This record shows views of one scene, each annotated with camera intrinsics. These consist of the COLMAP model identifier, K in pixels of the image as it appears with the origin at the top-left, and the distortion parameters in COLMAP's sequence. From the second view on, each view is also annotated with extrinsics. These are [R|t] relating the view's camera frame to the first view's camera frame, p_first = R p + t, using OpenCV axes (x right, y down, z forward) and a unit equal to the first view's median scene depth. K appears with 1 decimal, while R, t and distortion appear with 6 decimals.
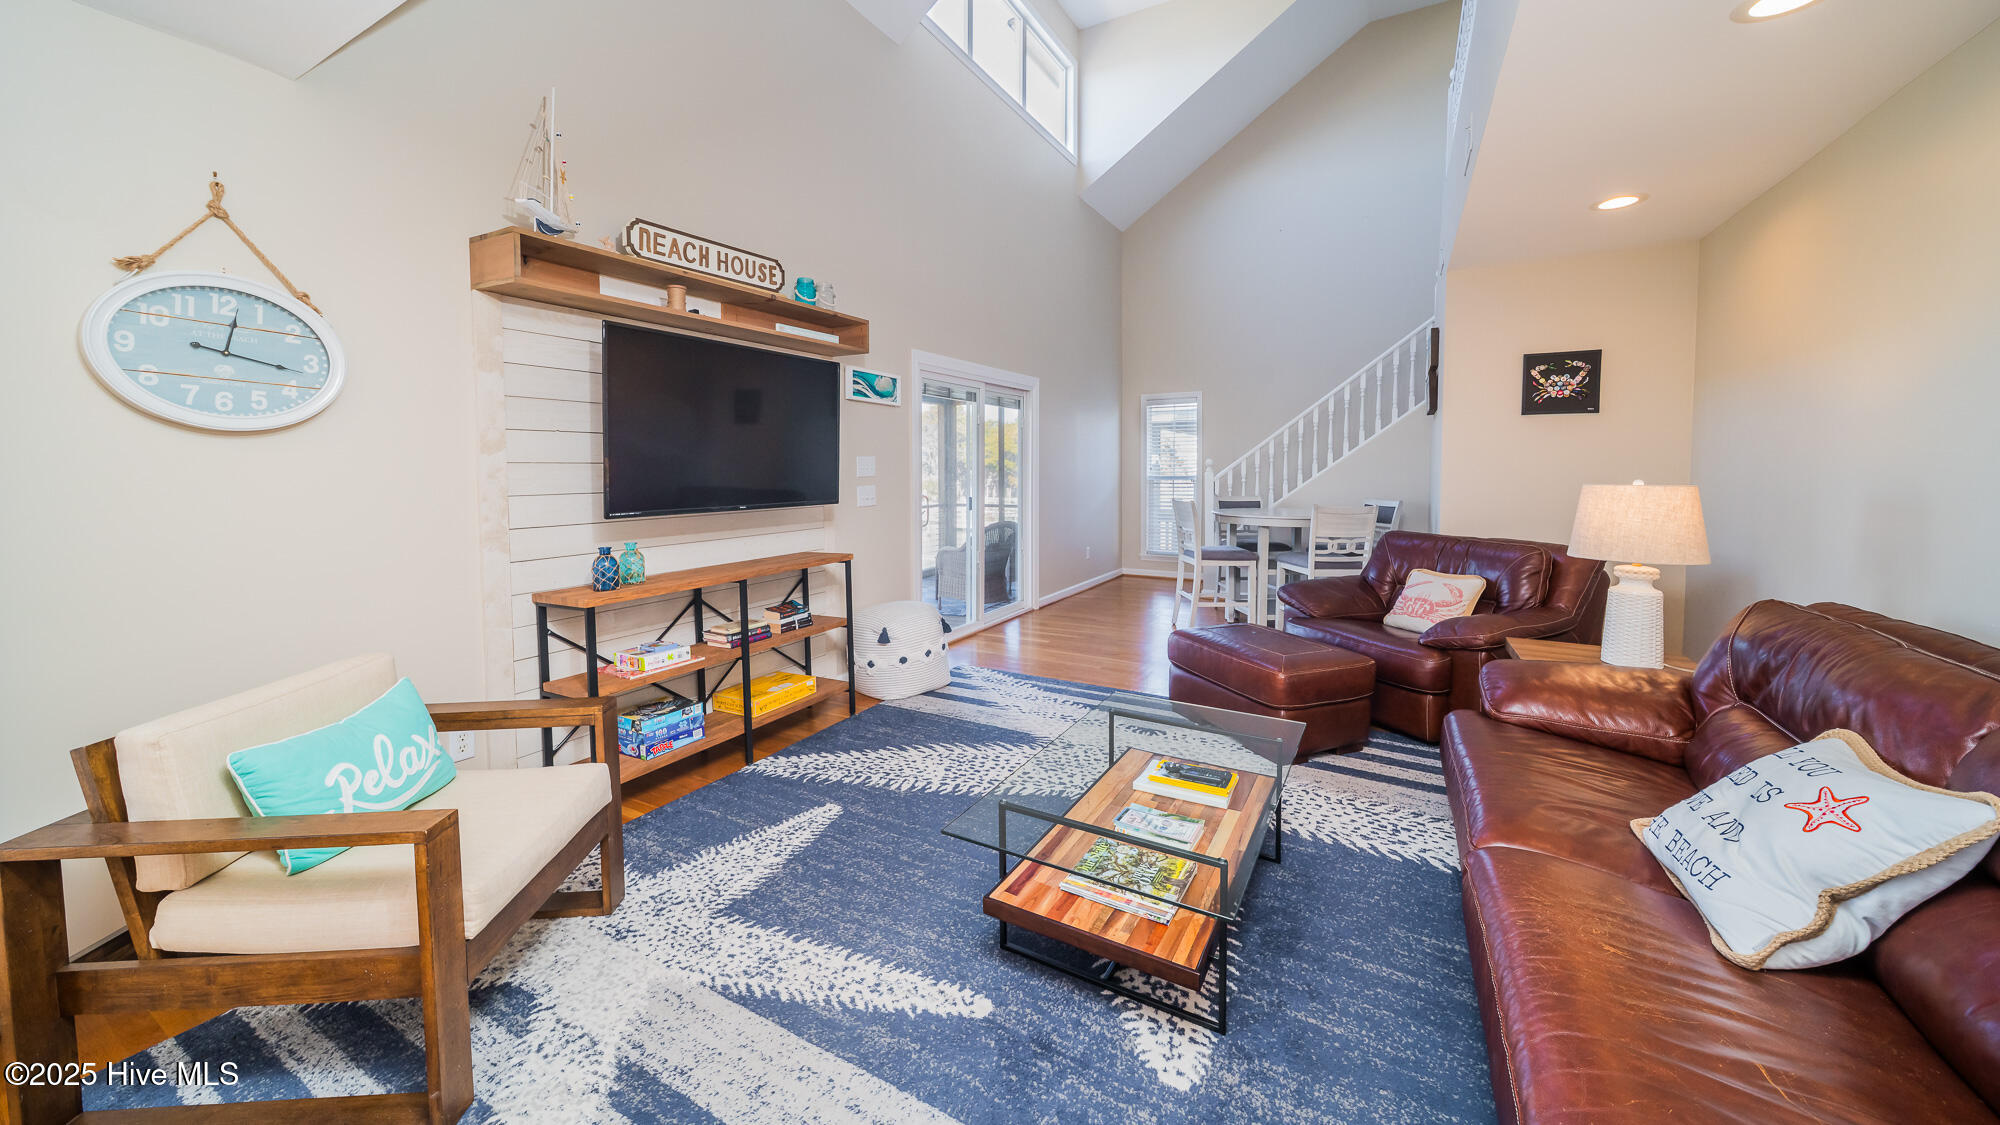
lens RADIAL K [[710.1, 0, 990.7], [0, 710.1, 487.1], [0, 0, 1]] dist [-0.000400, -0.002313]
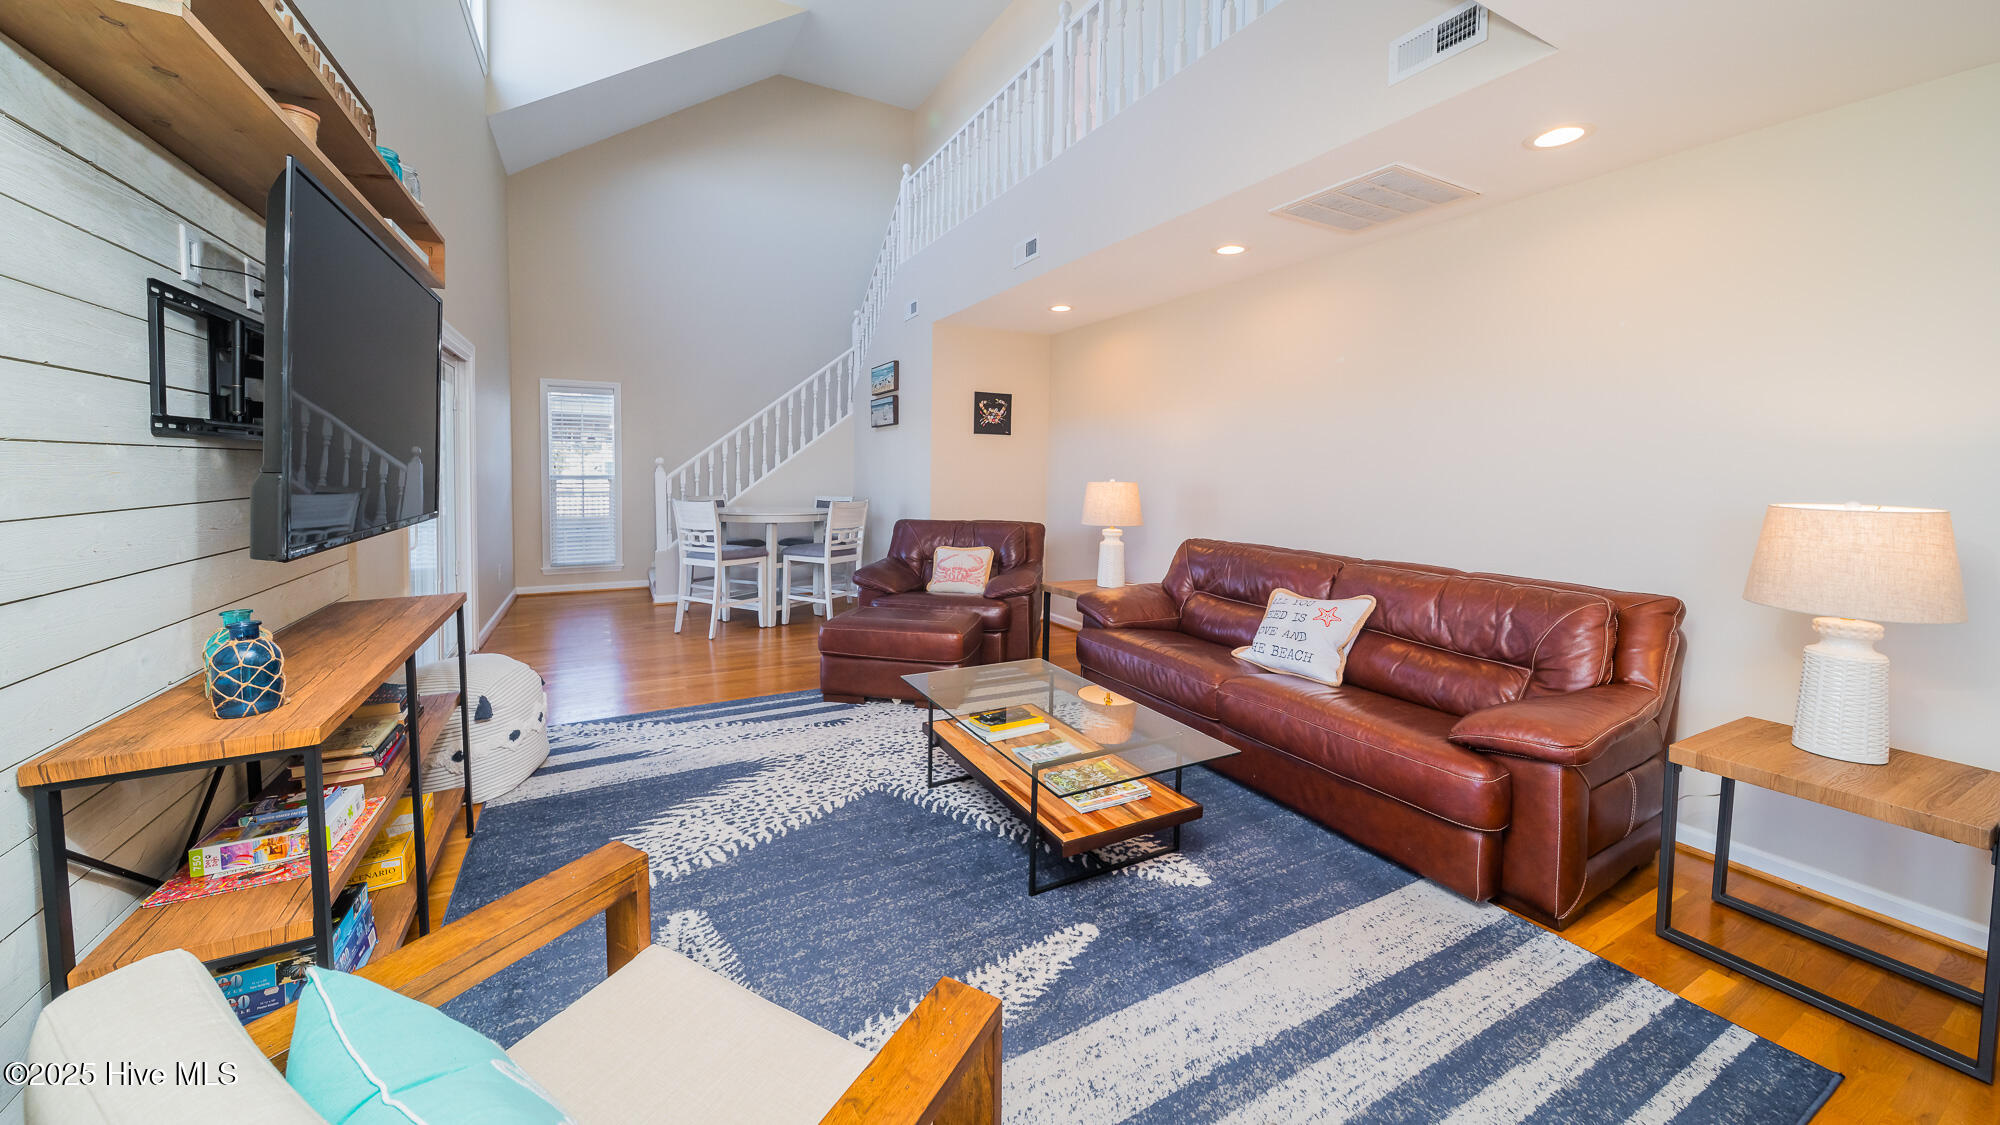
lens RADIAL K [[710.1, 0, 990.7], [0, 710.1, 487.1], [0, 0, 1]] dist [-0.000400, -0.002313]
pose [[0.528849, -0.011394, 0.848640, -0.565362], [0.010557, 0.999921, 0.006846, -0.004051], [-0.848650, 0.005338, 0.528927, 0.267078]]
